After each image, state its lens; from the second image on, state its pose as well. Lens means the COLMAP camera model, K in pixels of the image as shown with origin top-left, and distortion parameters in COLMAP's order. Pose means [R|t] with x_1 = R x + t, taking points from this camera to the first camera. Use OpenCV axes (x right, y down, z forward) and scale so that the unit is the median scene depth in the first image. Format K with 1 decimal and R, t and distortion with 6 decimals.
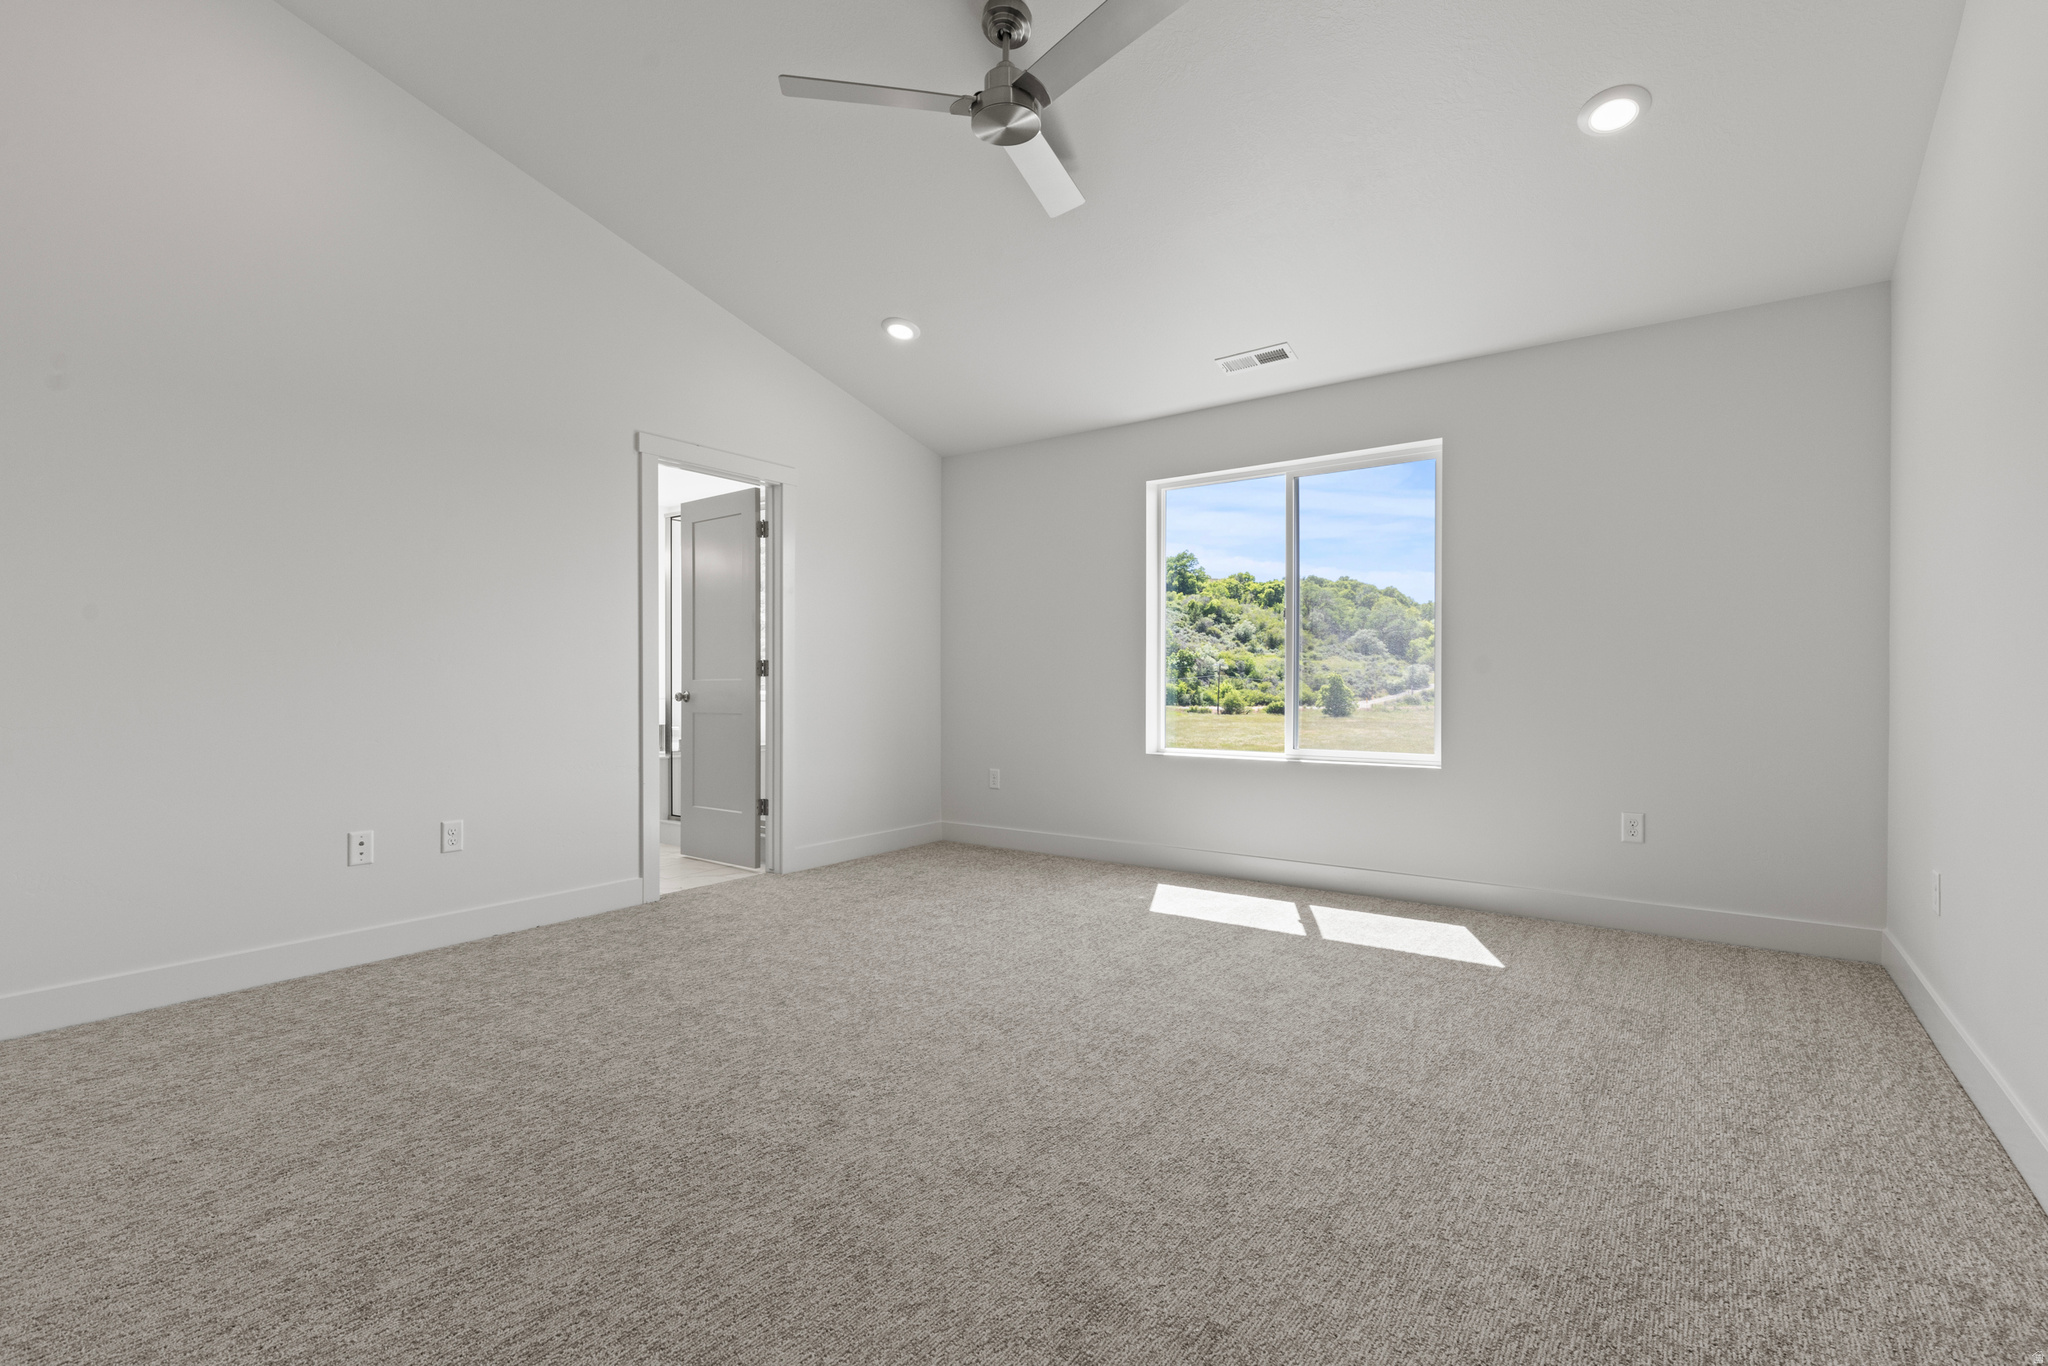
lens RADIAL K [[920.5, 0, 1024.0], [0, 920.5, 683.0], [0, 0, 1]] dist [0.002208, 0.000048]
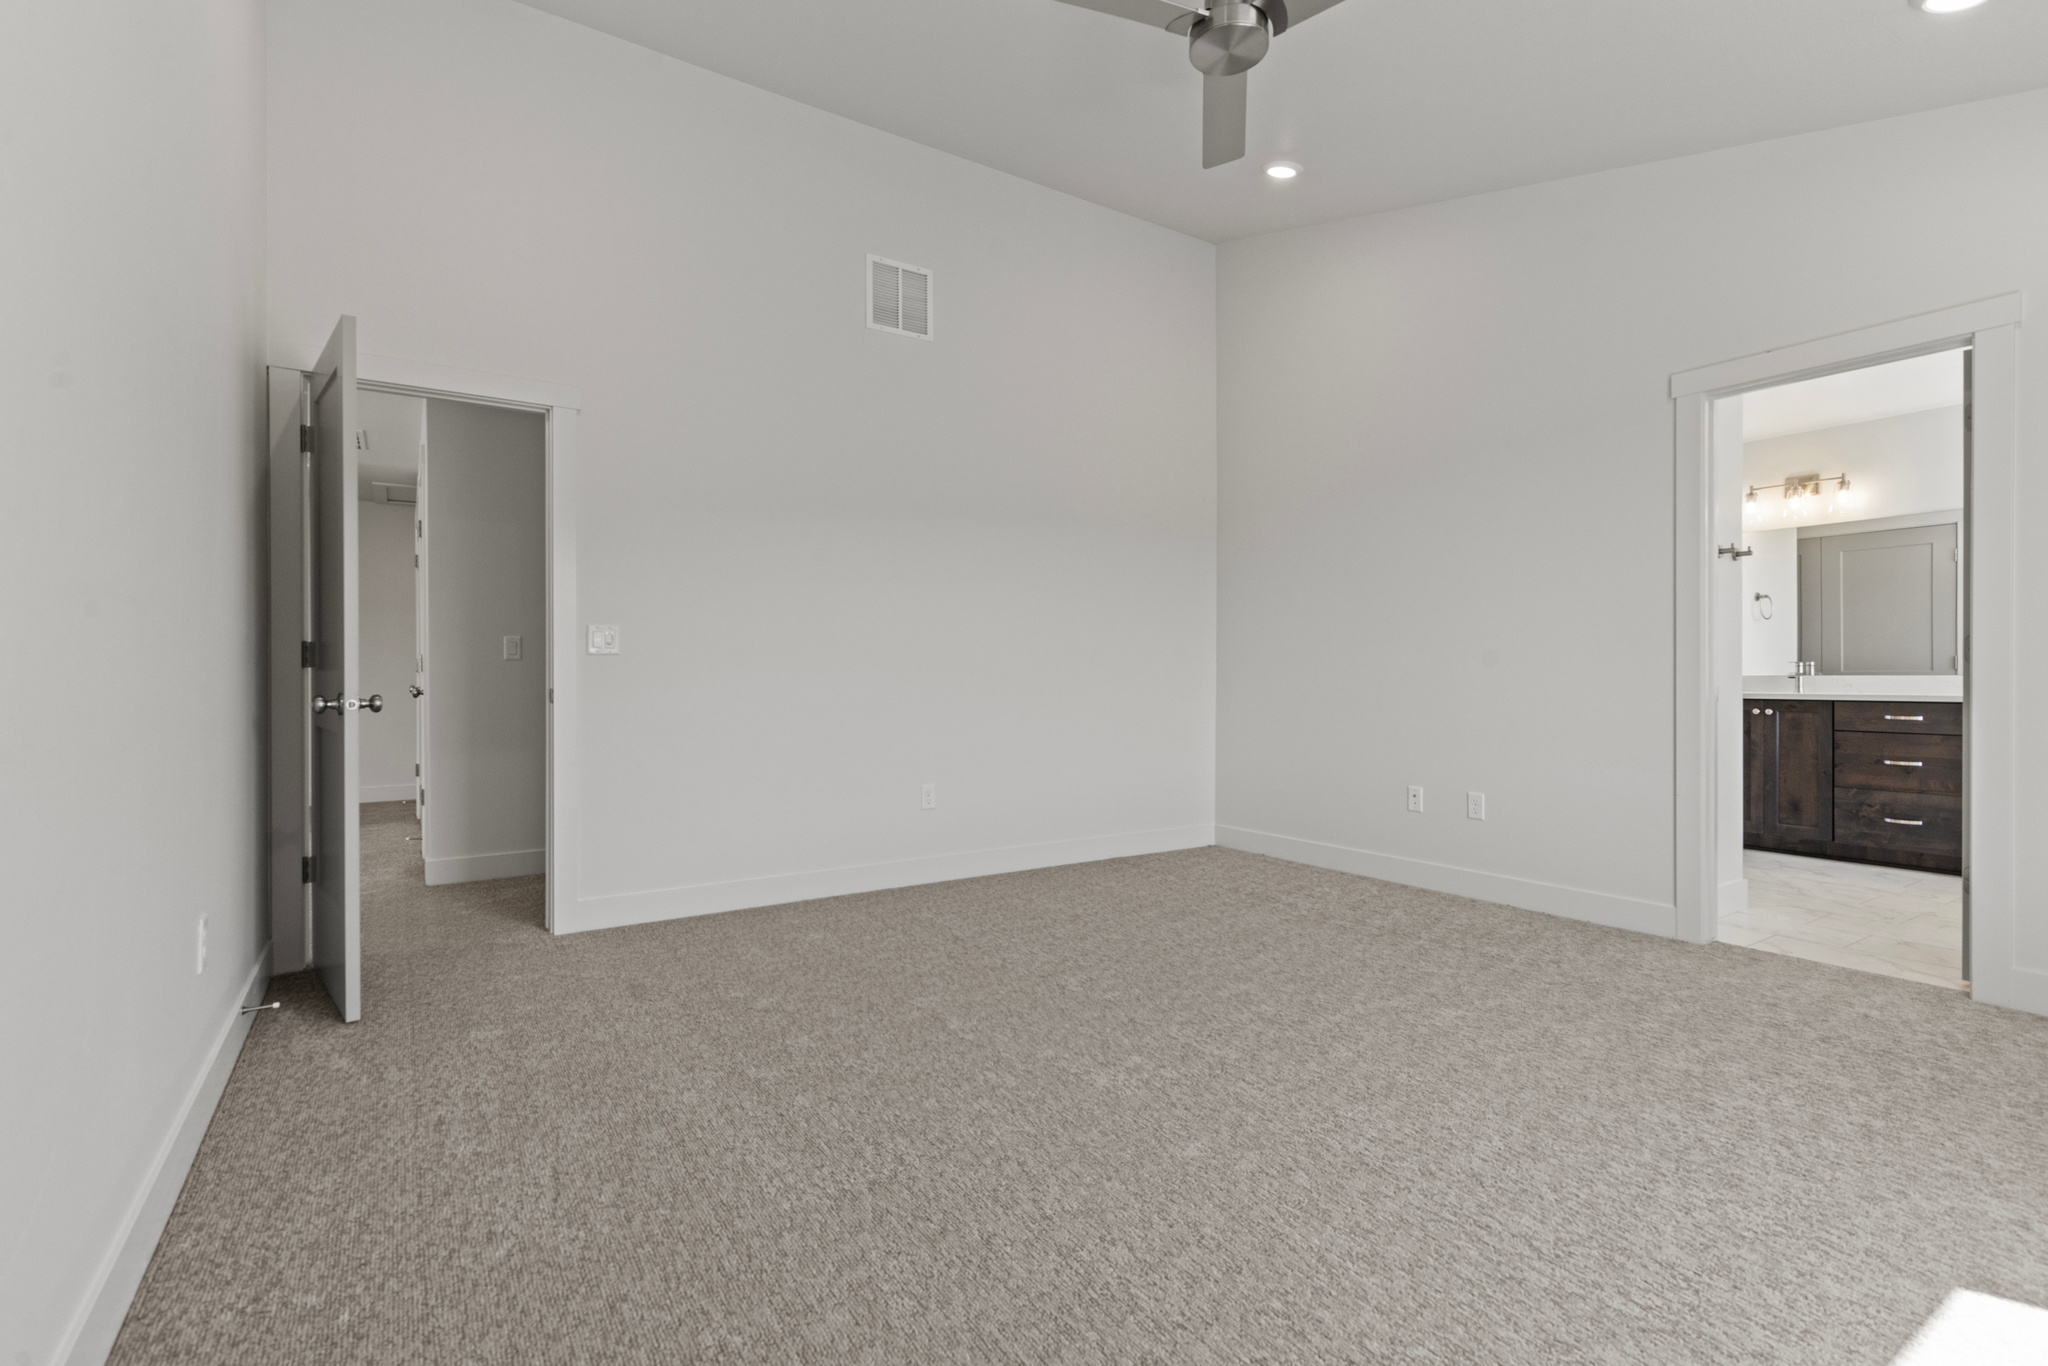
lens RADIAL K [[920.5, 0, 1024.0], [0, 920.5, 683.0], [0, 0, 1]] dist [0.002208, 0.000048]
pose [[-0.342243, 0.001659, -0.939610, 0.675373], [-0.004436, 0.999984, 0.003381, 0.008801], [0.939601, 0.005325, -0.342231, 0.864866]]
